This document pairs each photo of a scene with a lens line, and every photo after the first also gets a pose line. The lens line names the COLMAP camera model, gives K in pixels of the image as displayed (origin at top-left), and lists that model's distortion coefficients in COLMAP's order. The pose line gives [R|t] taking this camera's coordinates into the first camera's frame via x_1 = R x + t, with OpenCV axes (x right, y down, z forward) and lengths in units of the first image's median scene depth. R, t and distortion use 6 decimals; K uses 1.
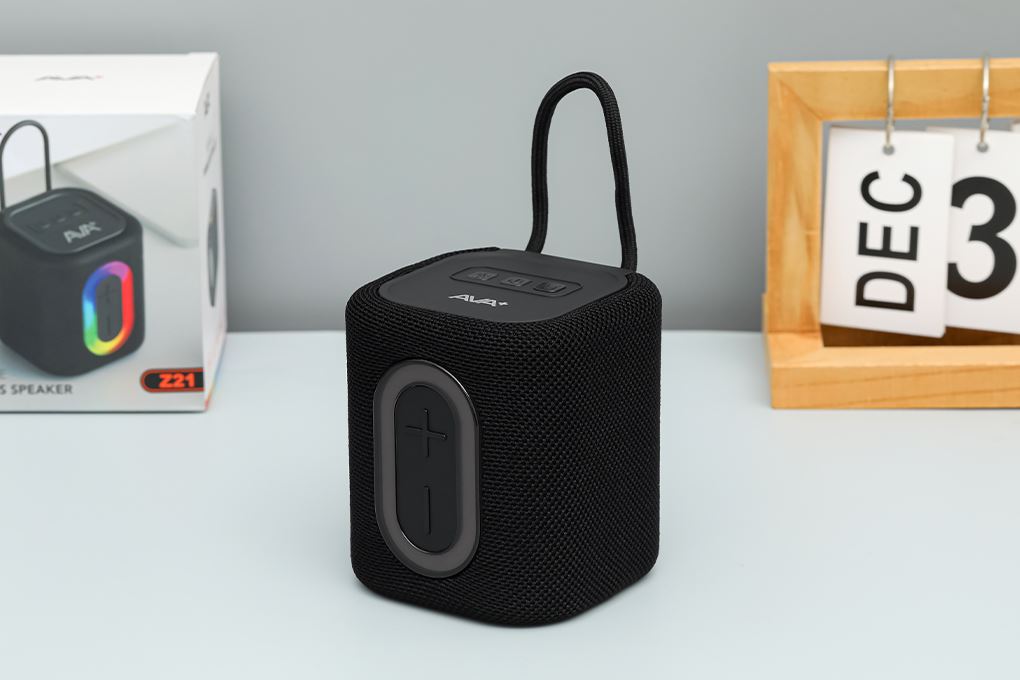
lens RADIAL K [[3763.2, 0, 510.0], [0, 3763.2, 340.0], [0, 0, 1]] dist [-0.156362, 1.381970]
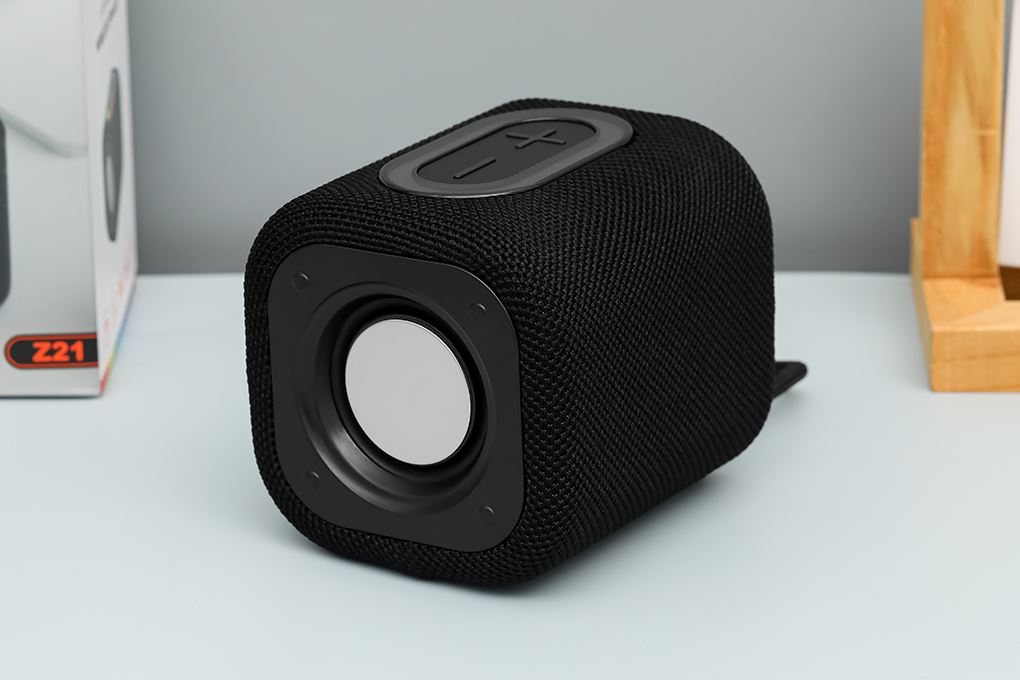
lens RADIAL K [[4322.0, 0, 510.0], [0, 4322.0, 340.0], [0, 0, 1]] dist [-0.193618, 3.725994]
pose [[0.999977, -0.000635, -0.006762, -0.001420], [0.000834, 0.999567, 0.029424, -0.014152], [0.006740, -0.029429, 0.999544, 0.217594]]
